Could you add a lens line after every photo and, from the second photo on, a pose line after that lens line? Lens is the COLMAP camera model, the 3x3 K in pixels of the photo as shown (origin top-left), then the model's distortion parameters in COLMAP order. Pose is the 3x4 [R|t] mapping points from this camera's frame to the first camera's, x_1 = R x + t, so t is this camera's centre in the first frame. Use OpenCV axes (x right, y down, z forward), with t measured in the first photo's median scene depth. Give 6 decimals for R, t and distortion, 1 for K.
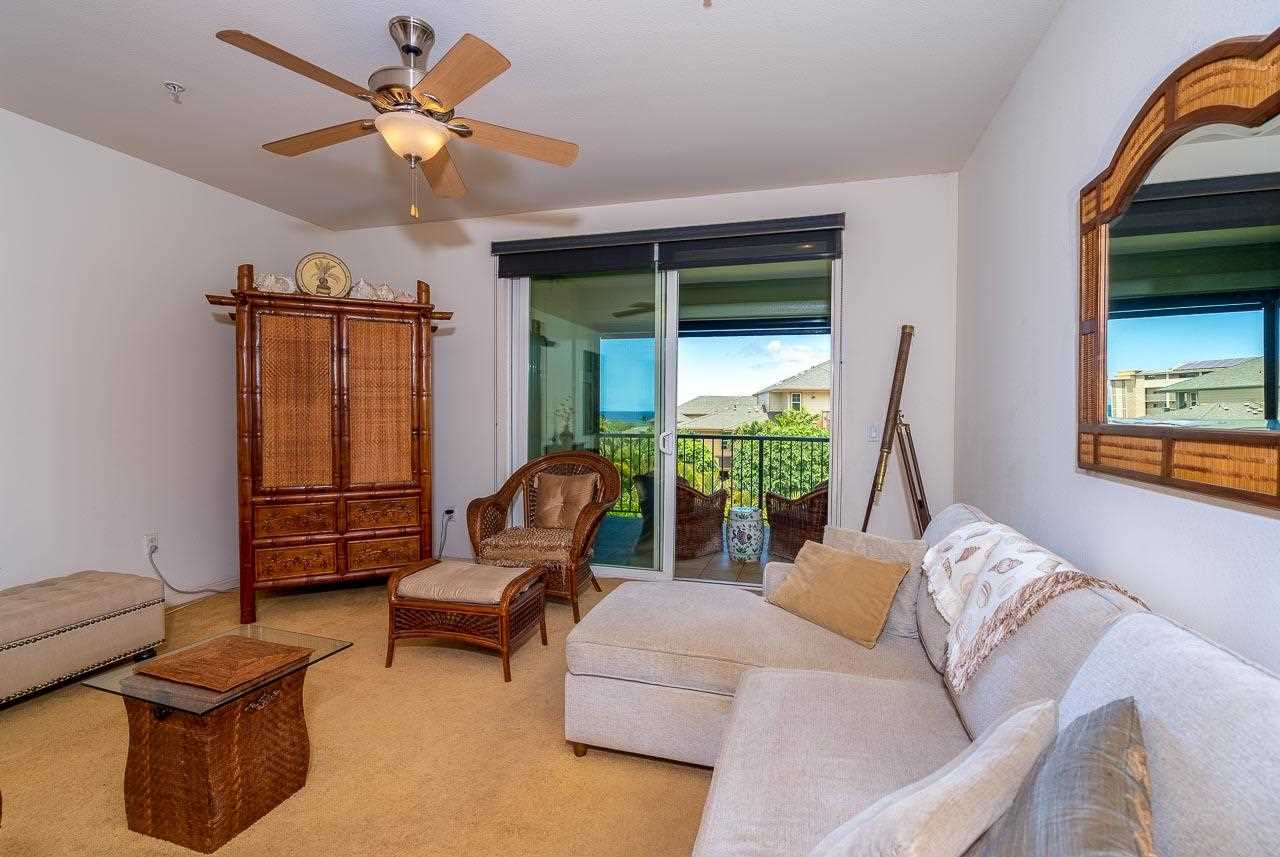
lens RADIAL K [[610.3, 0, 640.0], [0, 610.3, 428.5], [0, 0, 1]] dist [-0.003583, -0.000267]
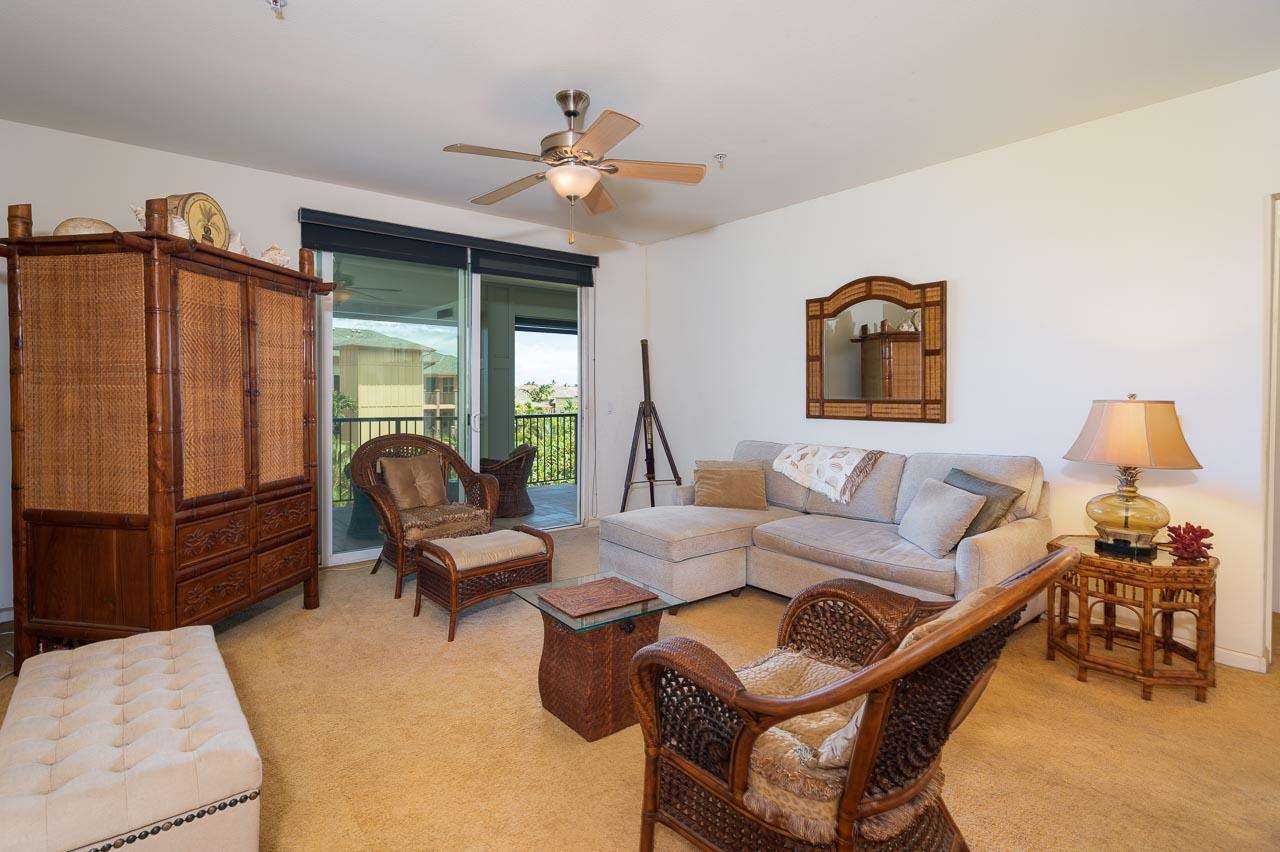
lens RADIAL K [[620.4, 0, 637.8], [0, 620.4, 397.9], [0, 0, 1]] dist [-0.000778, 0.000036]
pose [[0.563775, -0.011144, 0.825853, -0.866751], [0.026579, 0.999636, -0.004655, -0.008974], [-0.825501, 0.024575, 0.563866, 0.101433]]
